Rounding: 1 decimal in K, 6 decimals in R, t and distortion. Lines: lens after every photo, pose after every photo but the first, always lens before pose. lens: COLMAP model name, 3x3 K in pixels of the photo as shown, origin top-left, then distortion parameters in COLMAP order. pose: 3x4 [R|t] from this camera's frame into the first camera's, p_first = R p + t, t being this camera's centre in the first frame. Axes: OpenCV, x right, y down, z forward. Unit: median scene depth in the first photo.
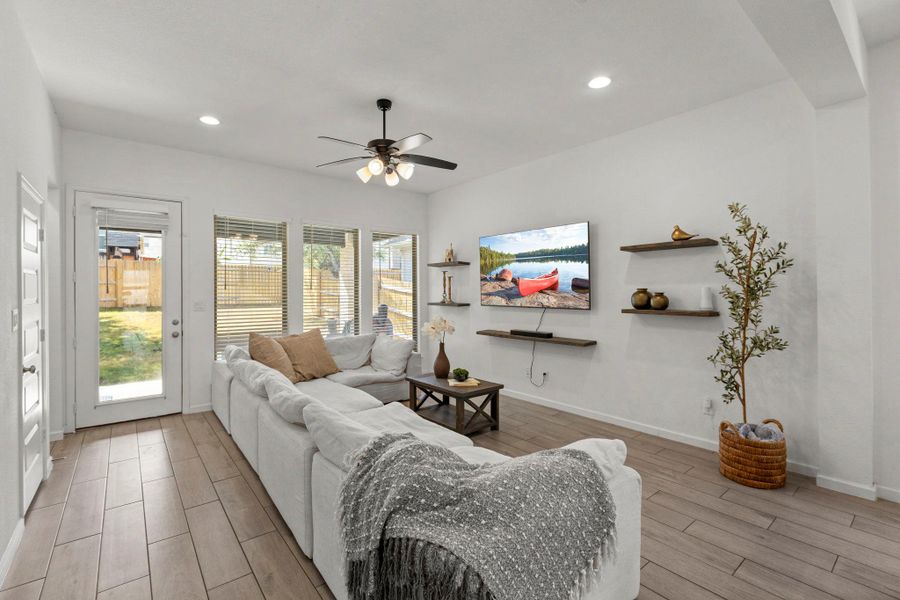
lens RADIAL K [[406.4, 0, 459.4], [0, 406.4, 298.8], [0, 0, 1]] dist [-0.000670, -0.002986]
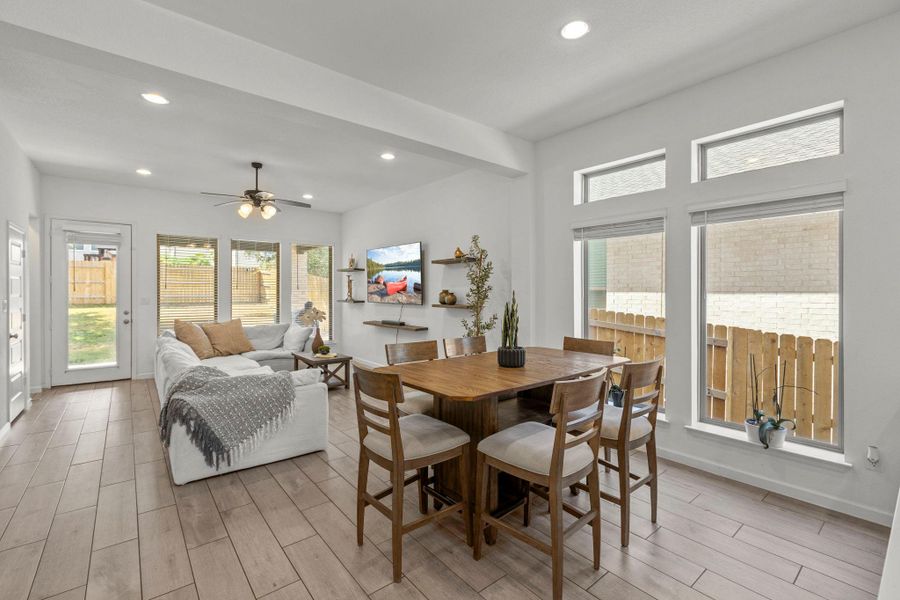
lens RADIAL K [[406.4, 0, 470.0], [0, 406.4, 301.5], [0, 0, 1]] dist [-0.000670, -0.002986]
pose [[0.999926, 0.006221, 0.010434, 0.452941], [-0.006281, 0.999964, 0.005783, 0.004757], [-0.010398, -0.005848, 0.999929, -0.388565]]
